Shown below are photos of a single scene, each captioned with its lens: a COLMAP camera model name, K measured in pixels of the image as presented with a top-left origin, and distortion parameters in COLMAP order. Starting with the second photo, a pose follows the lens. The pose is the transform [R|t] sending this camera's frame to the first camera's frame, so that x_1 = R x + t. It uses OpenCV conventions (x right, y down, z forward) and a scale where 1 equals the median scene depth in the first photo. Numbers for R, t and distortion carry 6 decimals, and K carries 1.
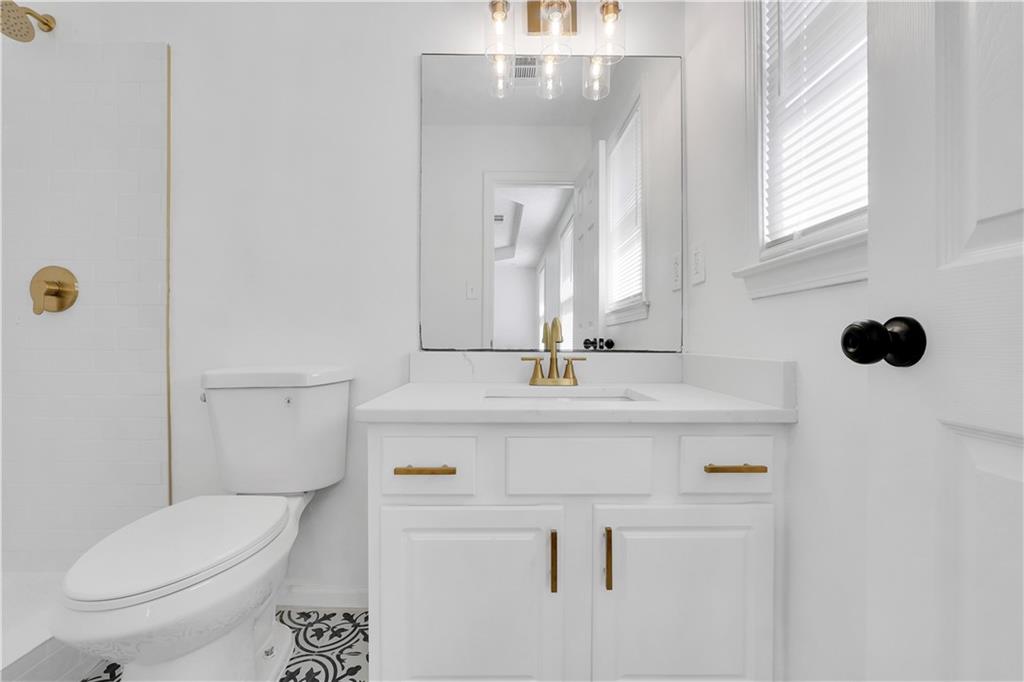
lens RADIAL K [[427.8, 0, 506.4], [0, 427.8, 339.8], [0, 0, 1]] dist [-0.010448, 0.000886]
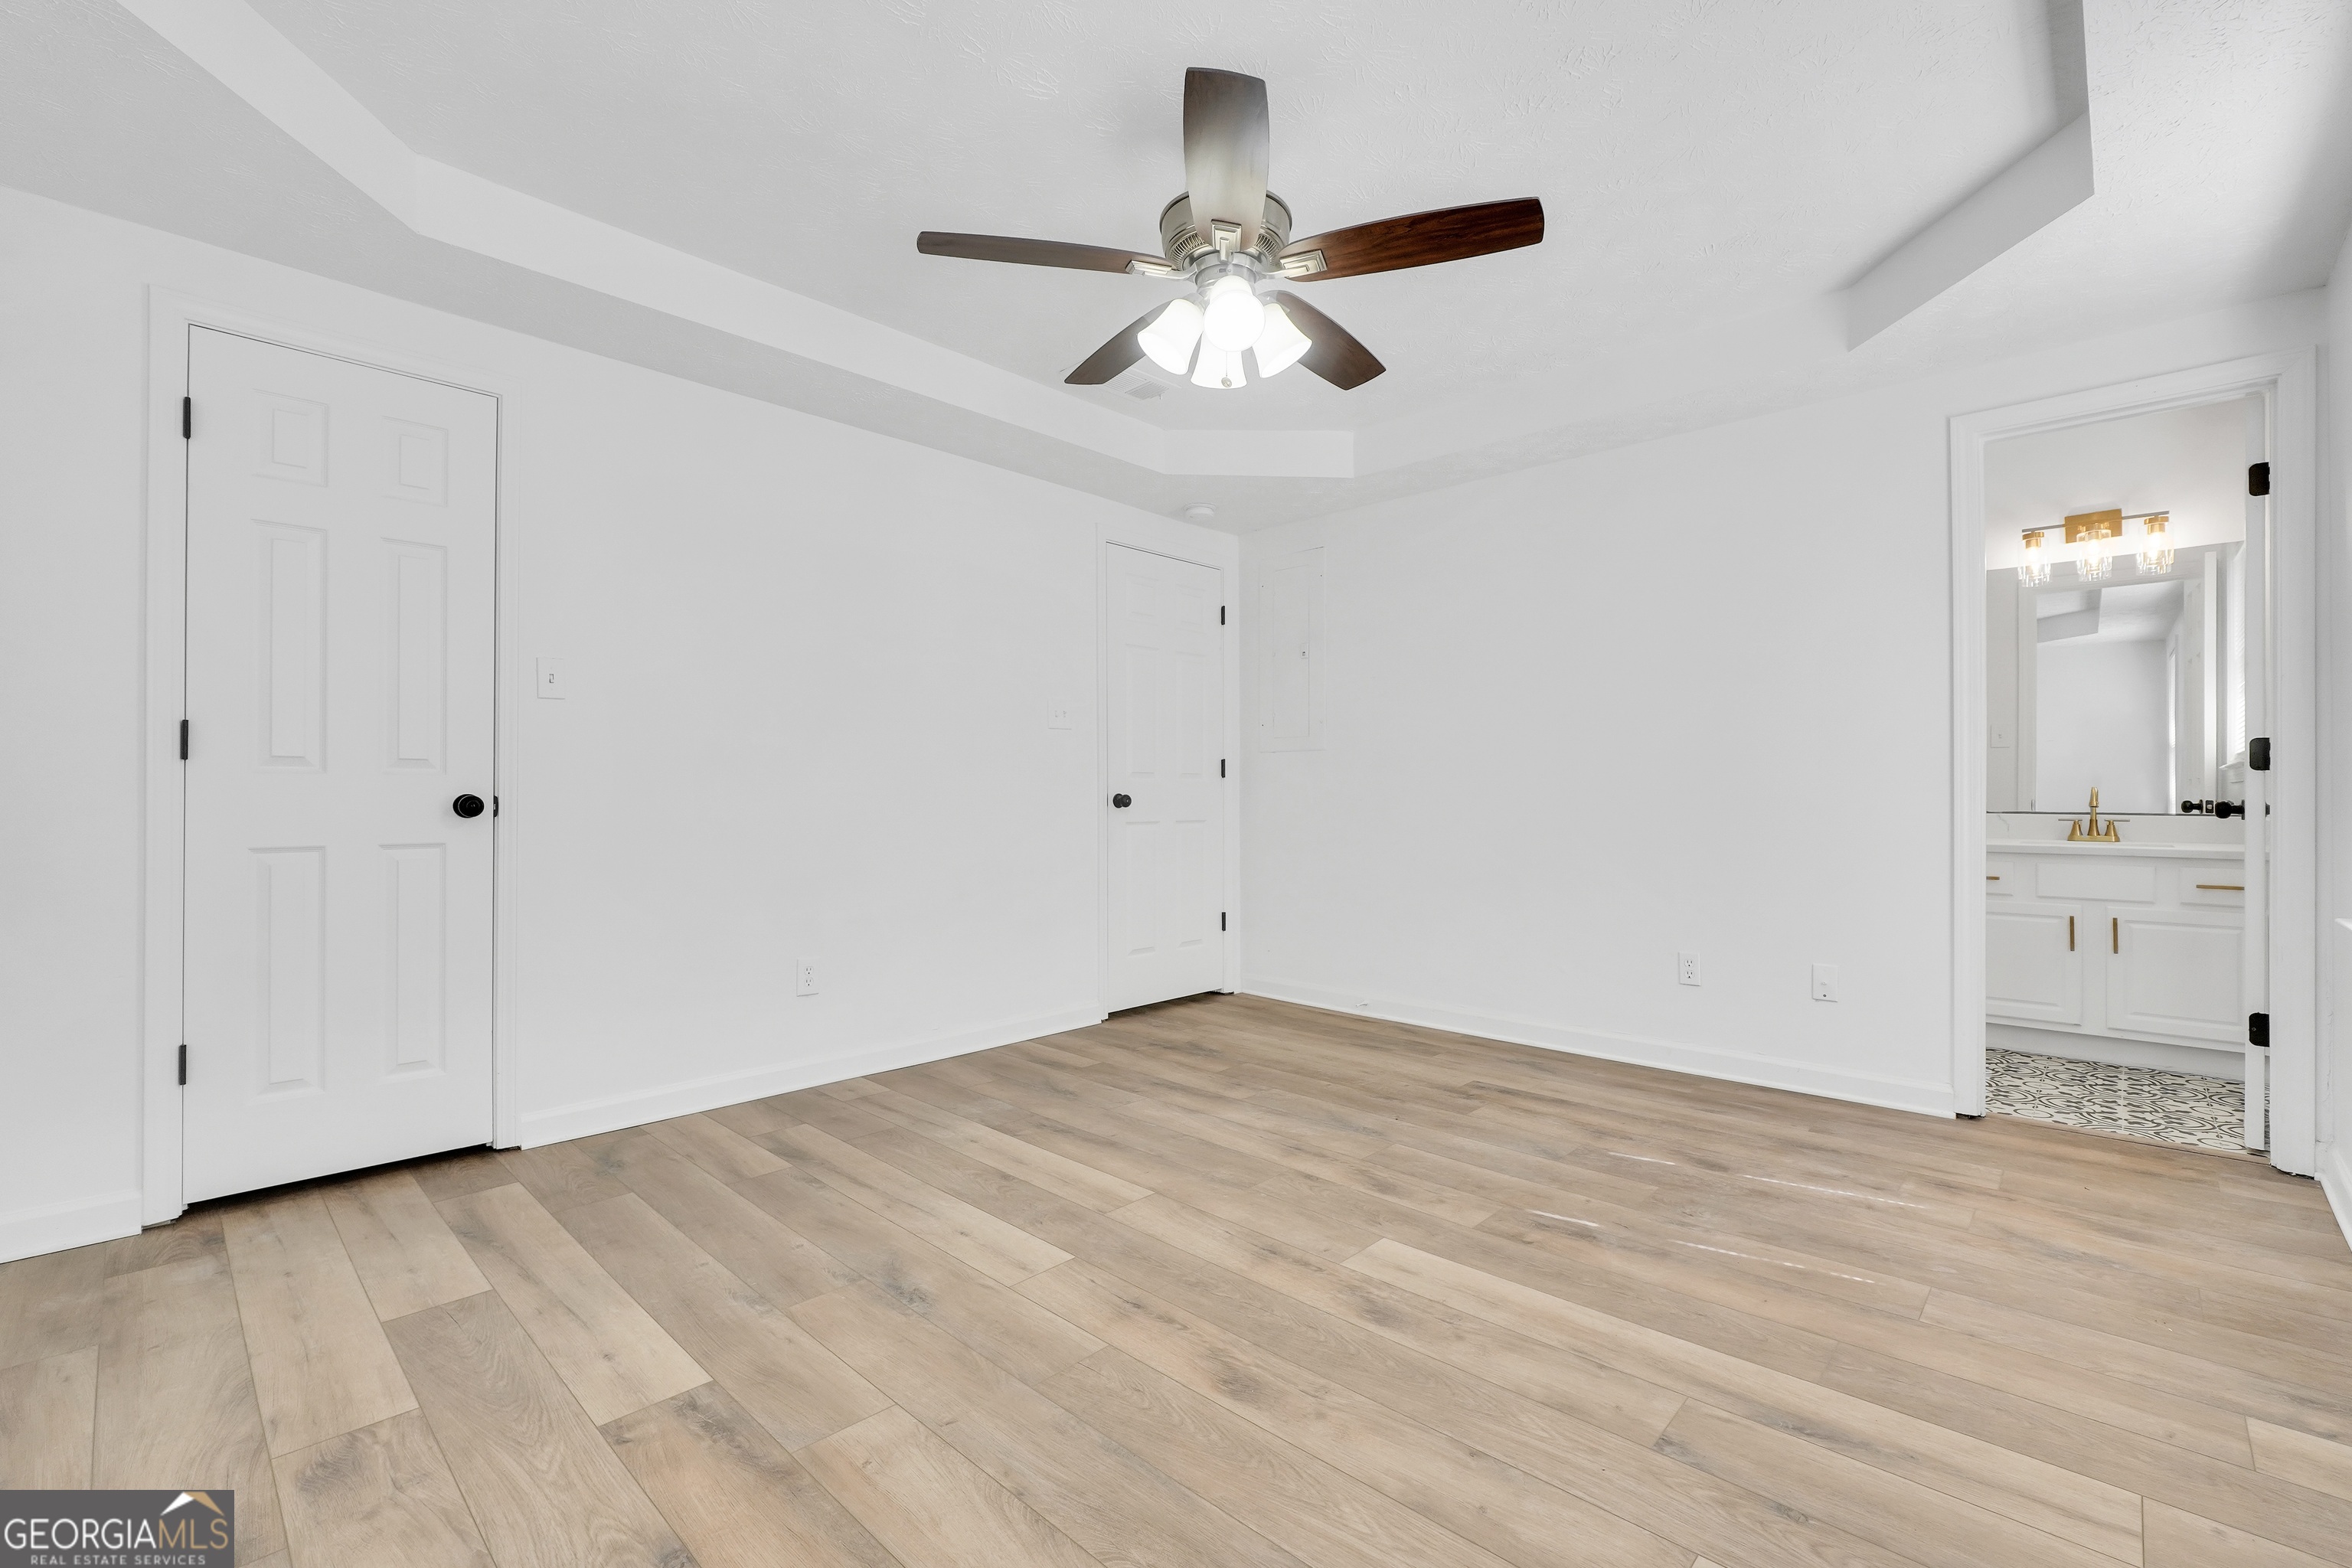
lens RADIAL K [[1006.9, 0, 1166.8], [0, 1006.9, 793.0], [0, 0, 1]] dist [-0.018274, 0.006406]
pose [[0.725857, 0.001892, -0.687843, 0.142614], [0.003645, 0.999972, 0.006596, -0.060707], [0.687836, -0.007295, 0.725830, -2.869118]]
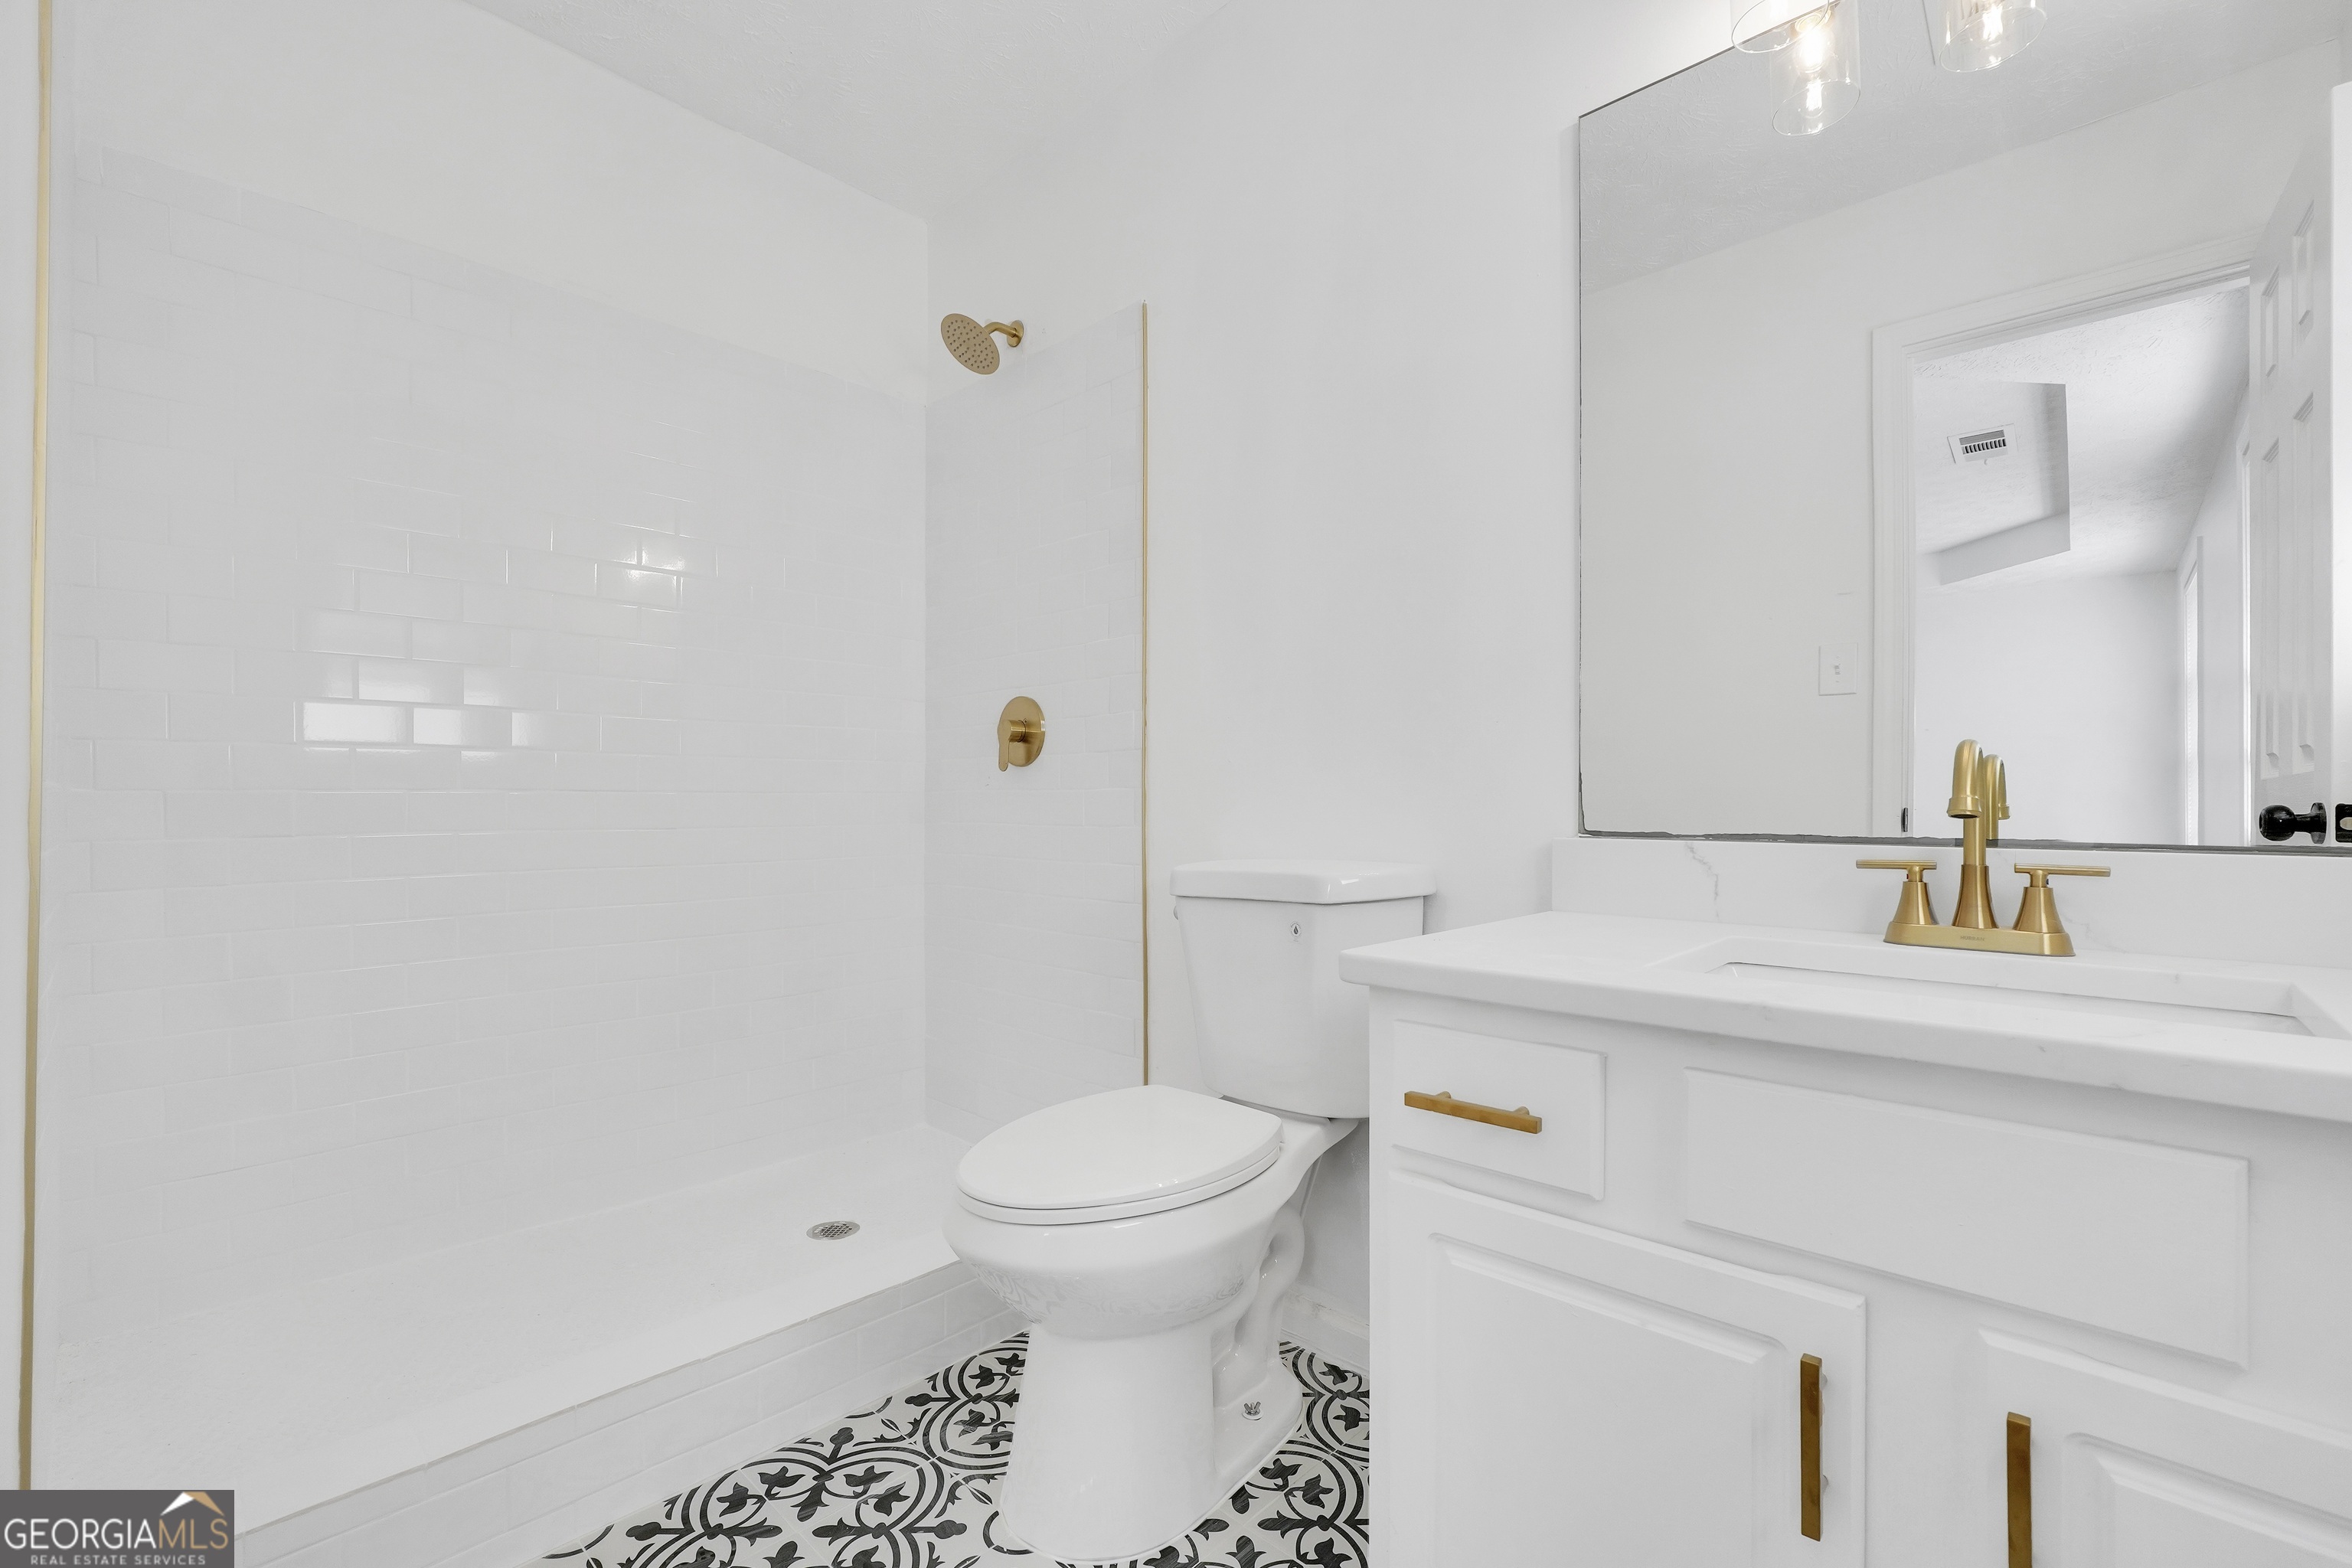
lens RADIAL K [[1000.1, 0, 1161.5], [0, 1000.1, 795.8], [0, 0, 1]] dist [-0.017022, 0.001236]
pose [[0.720773, -0.008107, -0.693123, 0.182593], [-0.000976, 0.999919, -0.012711, 0.000263], [0.693170, 0.009838, 0.720707, 0.032313]]
